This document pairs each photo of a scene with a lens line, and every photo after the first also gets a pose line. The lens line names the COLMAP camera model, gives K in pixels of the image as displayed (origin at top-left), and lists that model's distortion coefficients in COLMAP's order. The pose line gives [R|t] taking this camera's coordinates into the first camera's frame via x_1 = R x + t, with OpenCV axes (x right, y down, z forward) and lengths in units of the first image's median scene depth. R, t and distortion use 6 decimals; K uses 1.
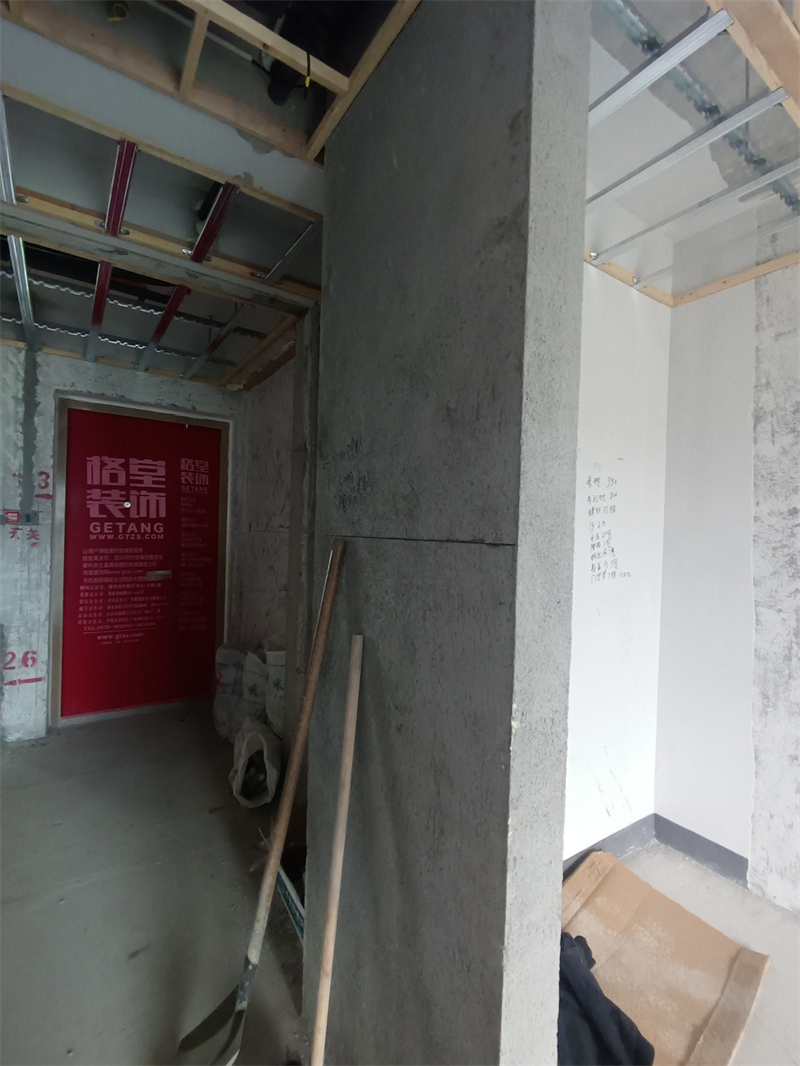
lens RADIAL K [[490.4, 0, 406.1], [0, 490.4, 538.3], [0, 0, 1]] dist [-0.003752, 0.000094]
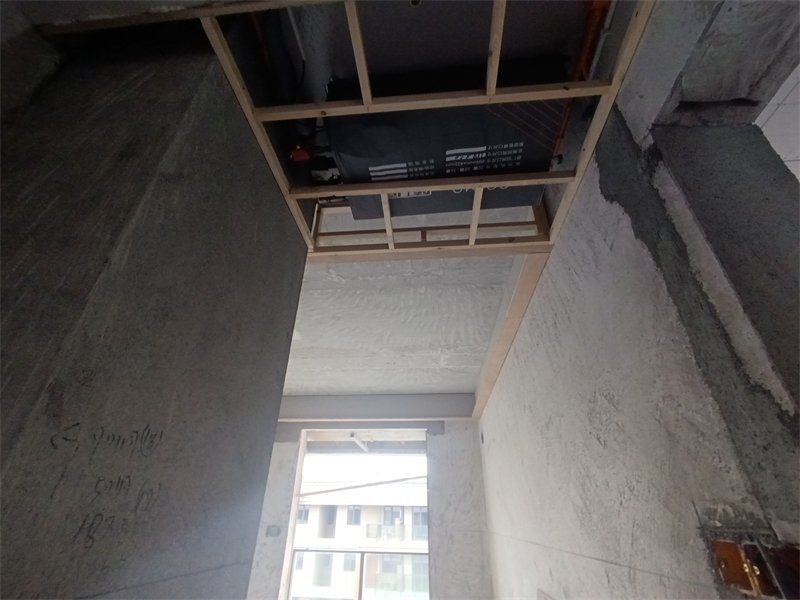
lens RADIAL K [[368.0, 0, 396.6], [0, 368.0, 302.5], [0, 0, 1]] dist [-0.003752, 0.000094]
pose [[-0.769255, 0.285469, 0.571624, -0.621585], [-0.033739, 0.875245, -0.482502, -0.093317], [-0.638050, -0.390453, -0.663655, 0.982385]]
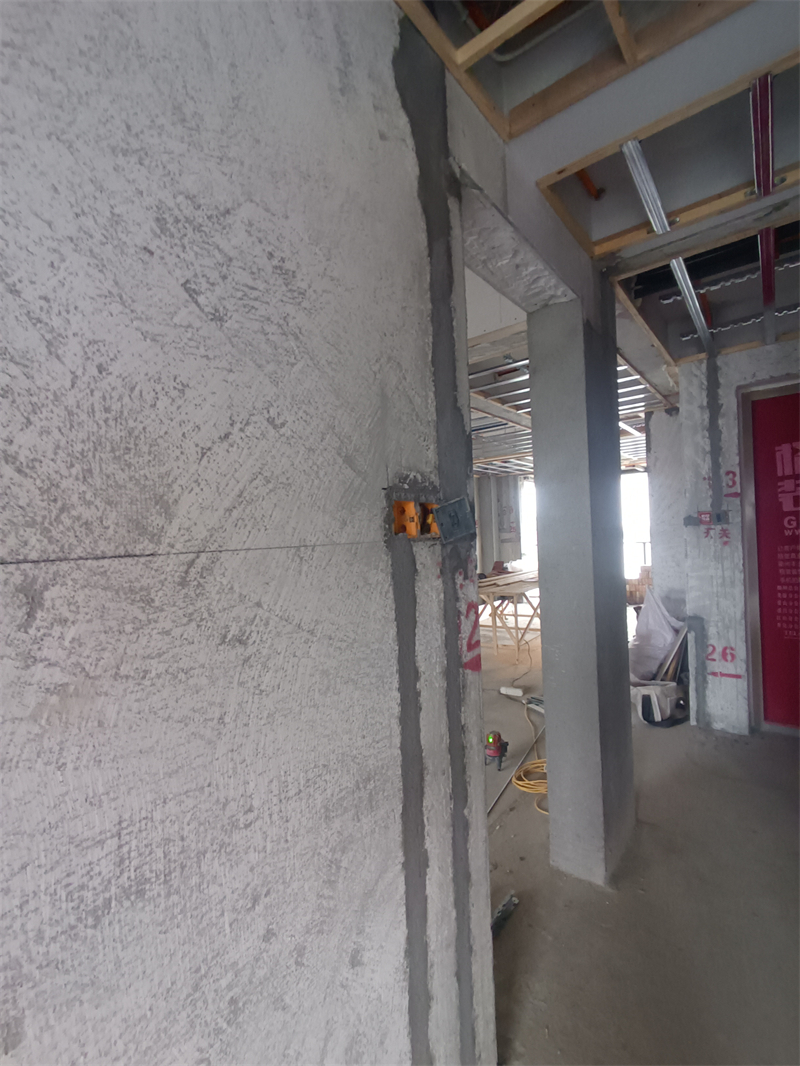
lens RADIAL K [[490.4, 0, 403.9], [0, 490.4, 538.9], [0, 0, 1]] dist [-0.003752, 0.000094]
pose [[0.299491, -0.036899, -0.953385, 0.035356], [0.043131, 0.998754, -0.025106, 0.001061], [0.953124, -0.033601, 0.300709, 0.101900]]
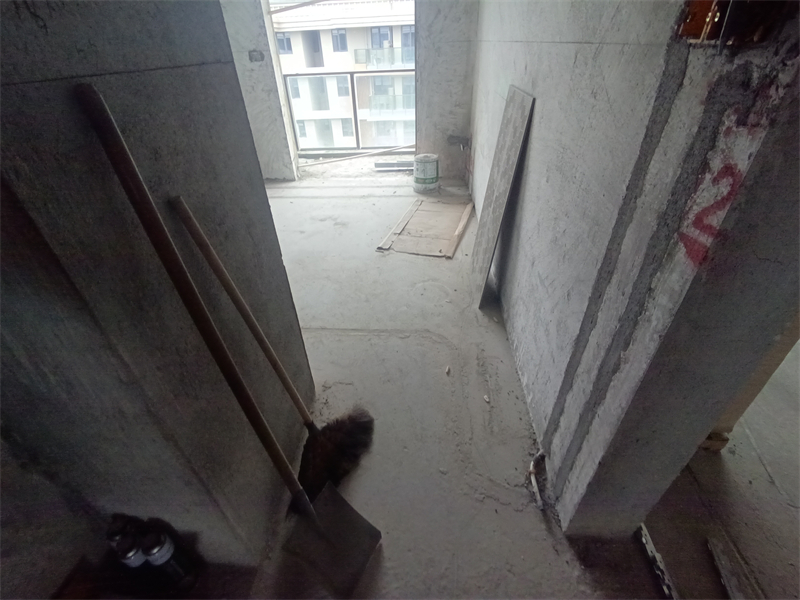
lens RADIAL K [[368.0, 0, 397.4], [0, 368.0, 306.0], [0, 0, 1]] dist [-0.003752, 0.000094]
pose [[-0.787147, -0.361335, 0.499837, -0.653037], [0.020060, 0.794988, 0.606293, -0.039660], [-0.616439, 0.487269, -0.618524, 0.981020]]
